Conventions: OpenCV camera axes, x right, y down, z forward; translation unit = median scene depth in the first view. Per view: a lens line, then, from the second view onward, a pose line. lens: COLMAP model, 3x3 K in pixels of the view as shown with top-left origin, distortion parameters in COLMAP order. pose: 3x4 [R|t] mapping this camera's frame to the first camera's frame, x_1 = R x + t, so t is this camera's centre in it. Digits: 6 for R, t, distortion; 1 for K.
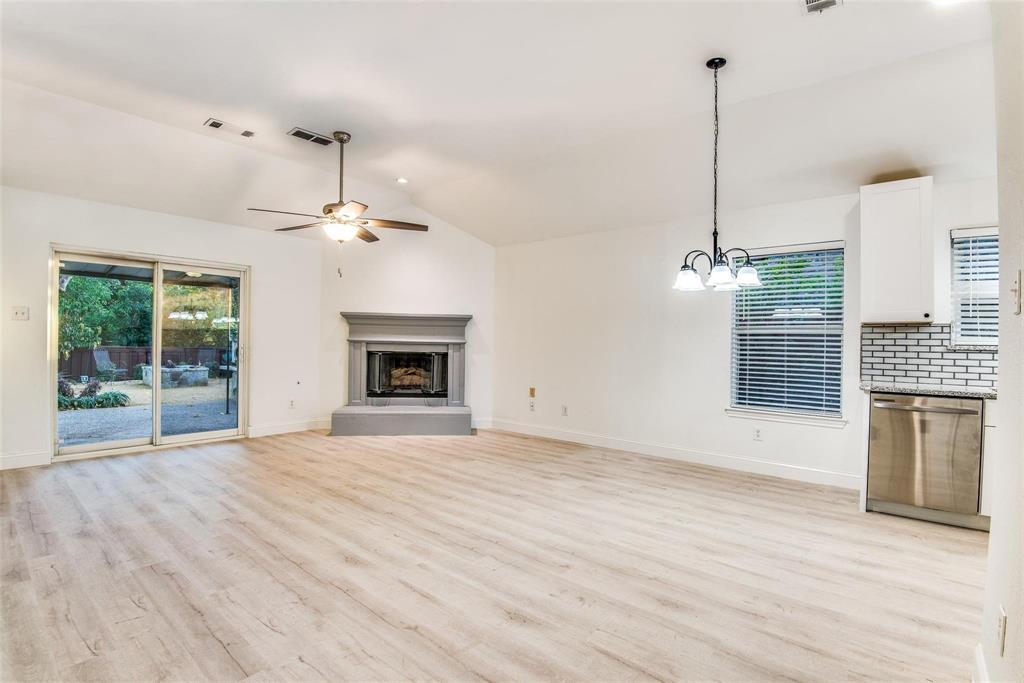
lens RADIAL K [[470.5, 0, 514.0], [0, 470.5, 346.3], [0, 0, 1]] dist [-0.011875, -0.018655]
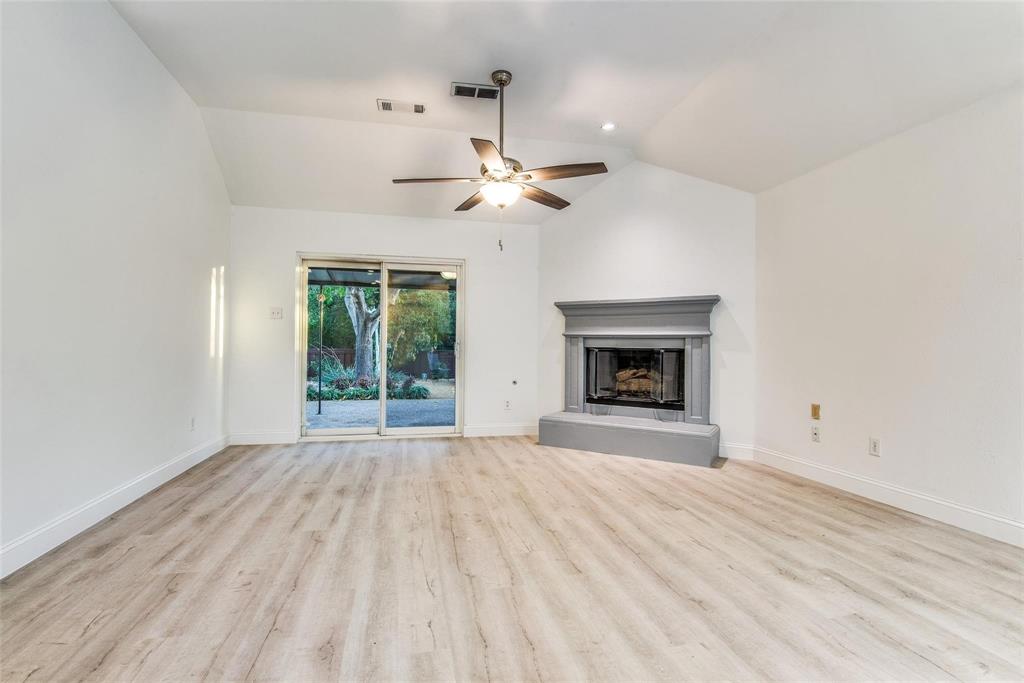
lens RADIAL K [[470.5, 0, 514.0], [0, 470.5, 346.3], [0, 0, 1]] dist [-0.011875, -0.018655]
pose [[0.790558, -0.009590, -0.612312, 0.135766], [-0.000591, 0.999865, -0.016423, 0.029876], [0.612387, 0.013346, 0.790445, 0.361475]]
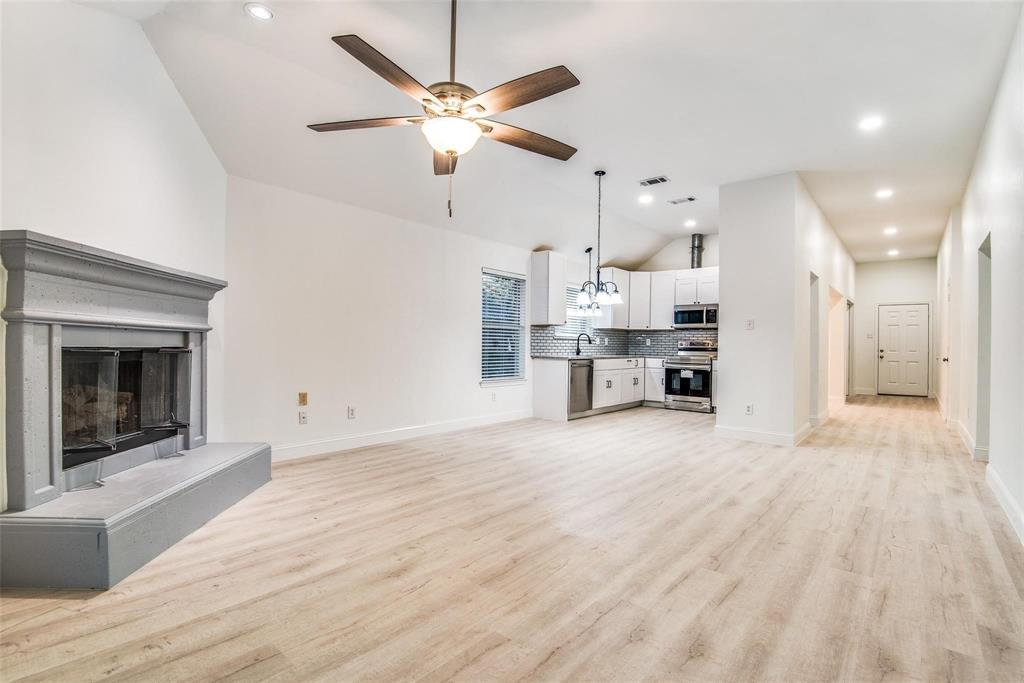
lens RADIAL K [[470.5, 0, 514.0], [0, 470.5, 346.3], [0, 0, 1]] dist [-0.011875, -0.018655]
pose [[0.025729, -0.019045, 0.999488, -0.911801], [-0.003925, 0.999809, 0.019152, 0.001244], [-0.999661, -0.004416, 0.025649, 0.871606]]
